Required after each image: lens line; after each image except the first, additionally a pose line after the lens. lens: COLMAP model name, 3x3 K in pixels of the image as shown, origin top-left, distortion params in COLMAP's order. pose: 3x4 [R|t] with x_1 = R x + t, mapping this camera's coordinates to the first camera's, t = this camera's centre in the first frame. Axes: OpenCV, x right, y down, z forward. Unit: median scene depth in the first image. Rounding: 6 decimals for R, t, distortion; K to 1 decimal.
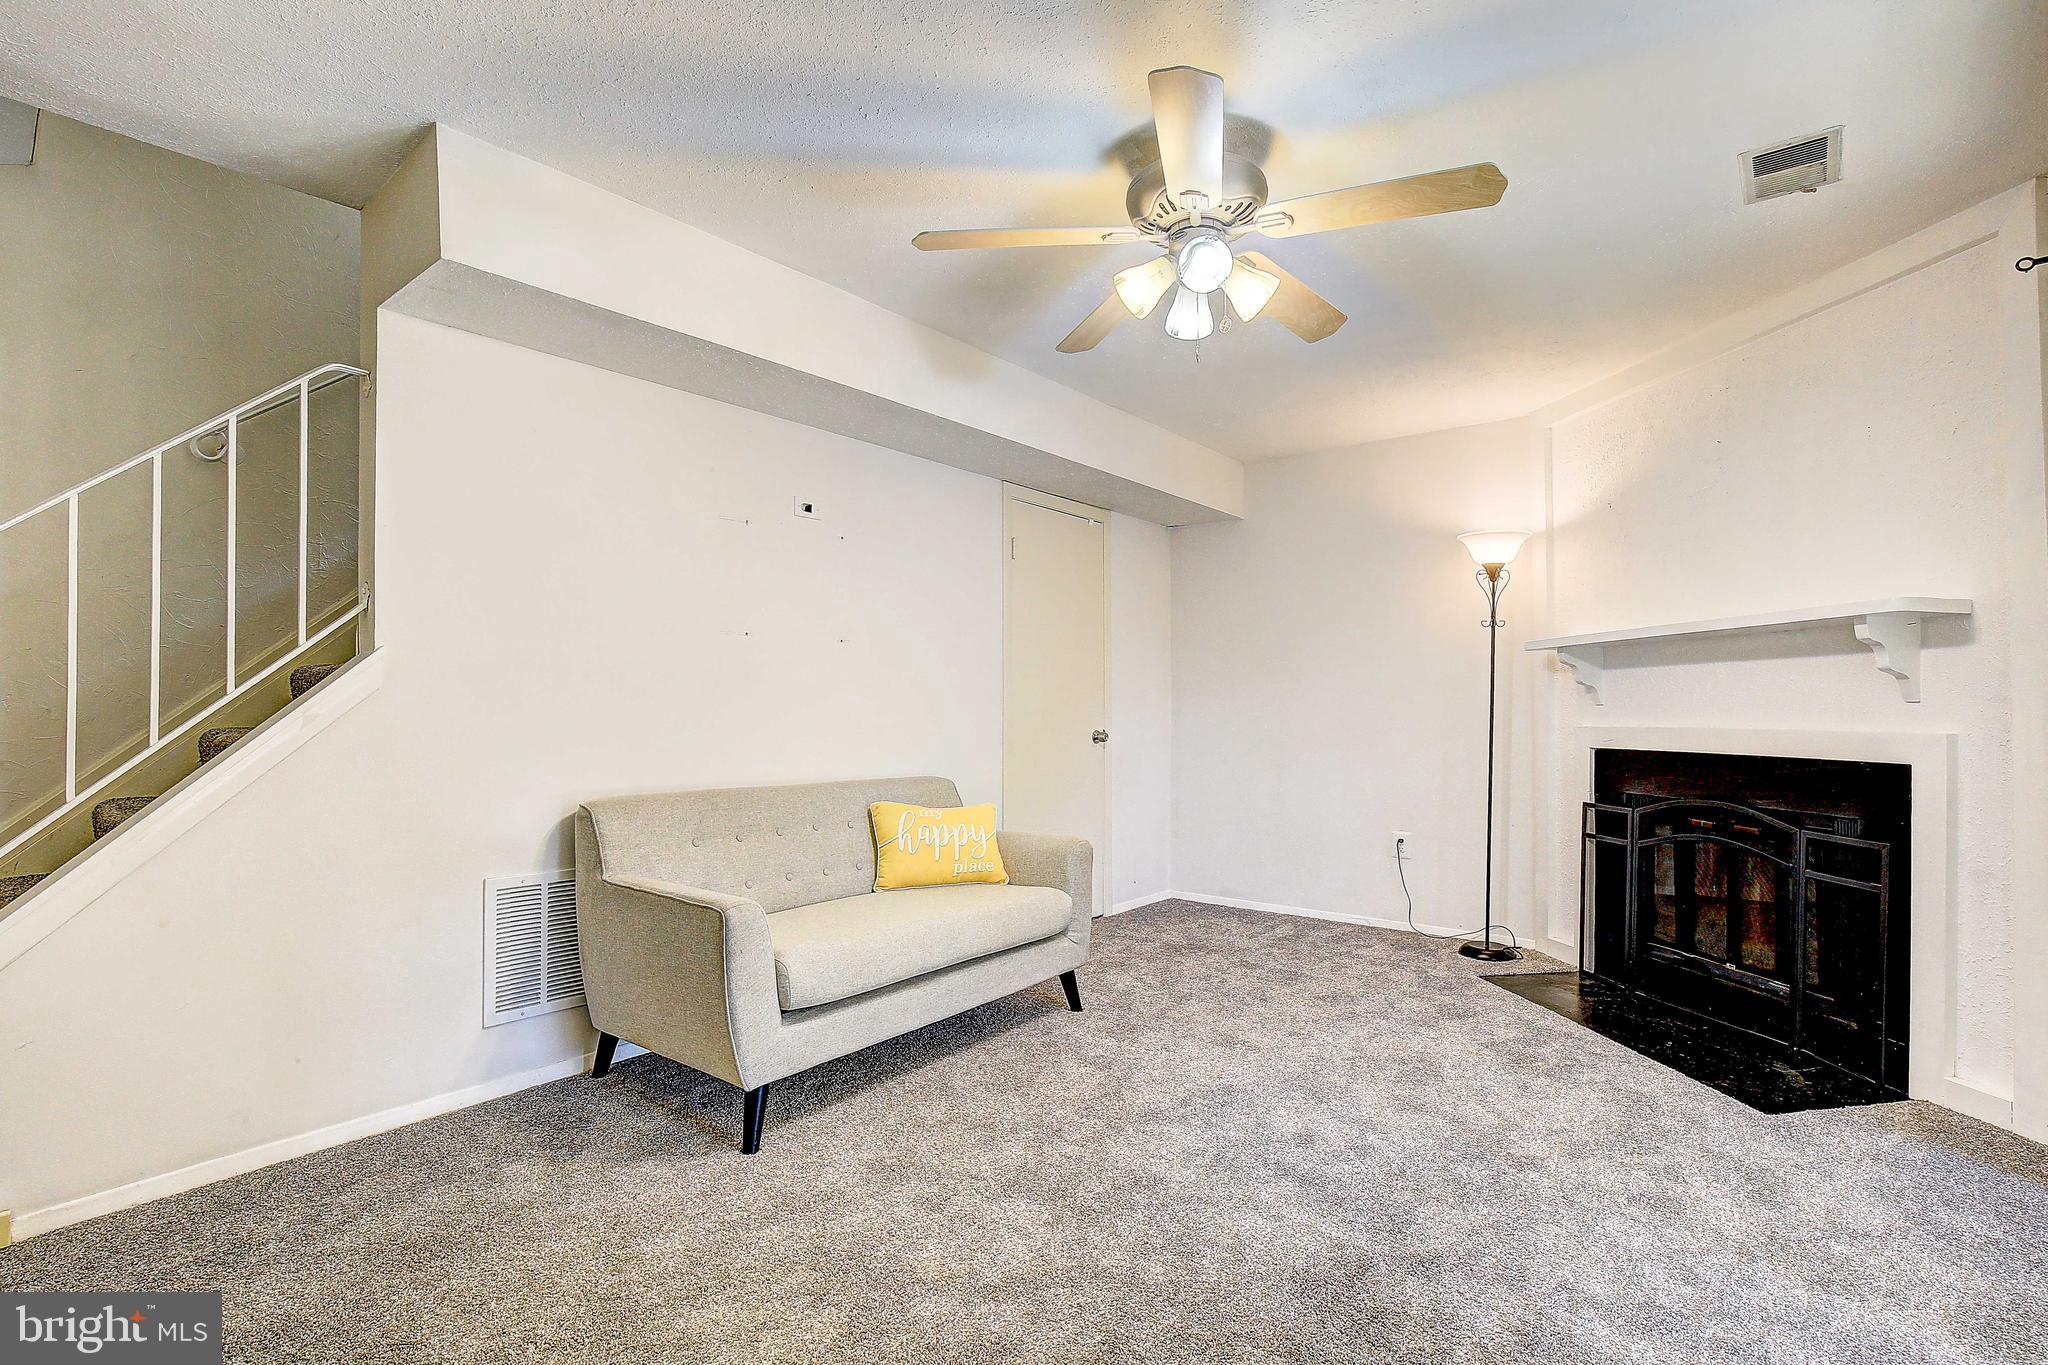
lens RADIAL K [[948.7, 0, 1030.9], [0, 948.7, 705.1], [0, 0, 1]] dist [-0.000569, 0.000123]
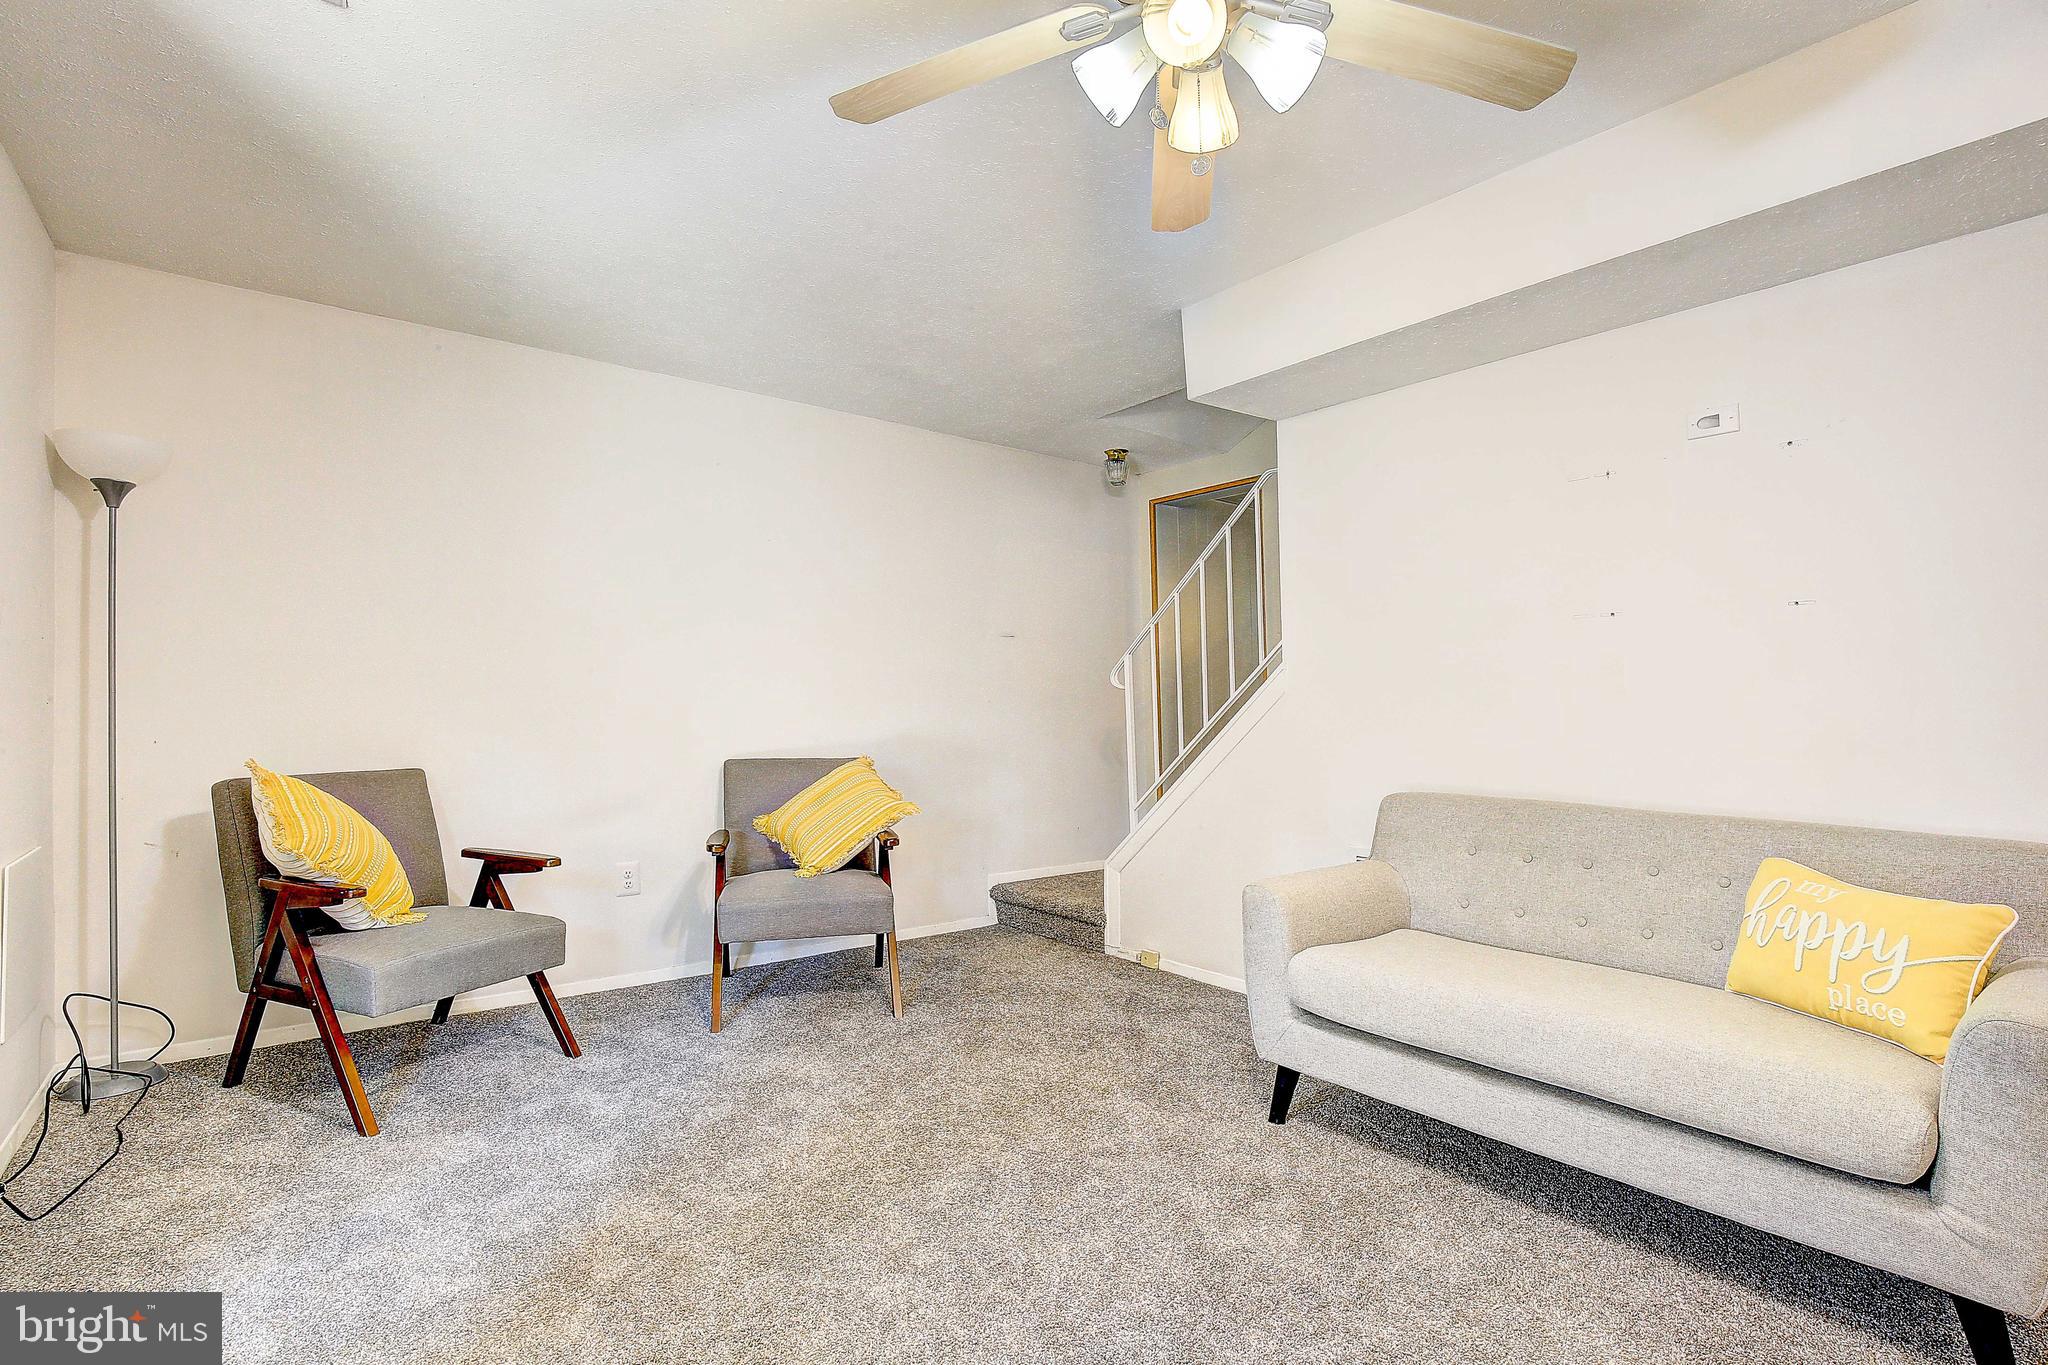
lens RADIAL K [[948.7, 0, 1030.9], [0, 948.7, 705.1], [0, 0, 1]] dist [-0.000569, 0.000123]
pose [[-0.209674, 0.002493, -0.977768, 0.564868], [-0.002495, 0.999992, 0.003085, 0.001240], [0.977768, 0.003086, -0.209666, 0.659831]]
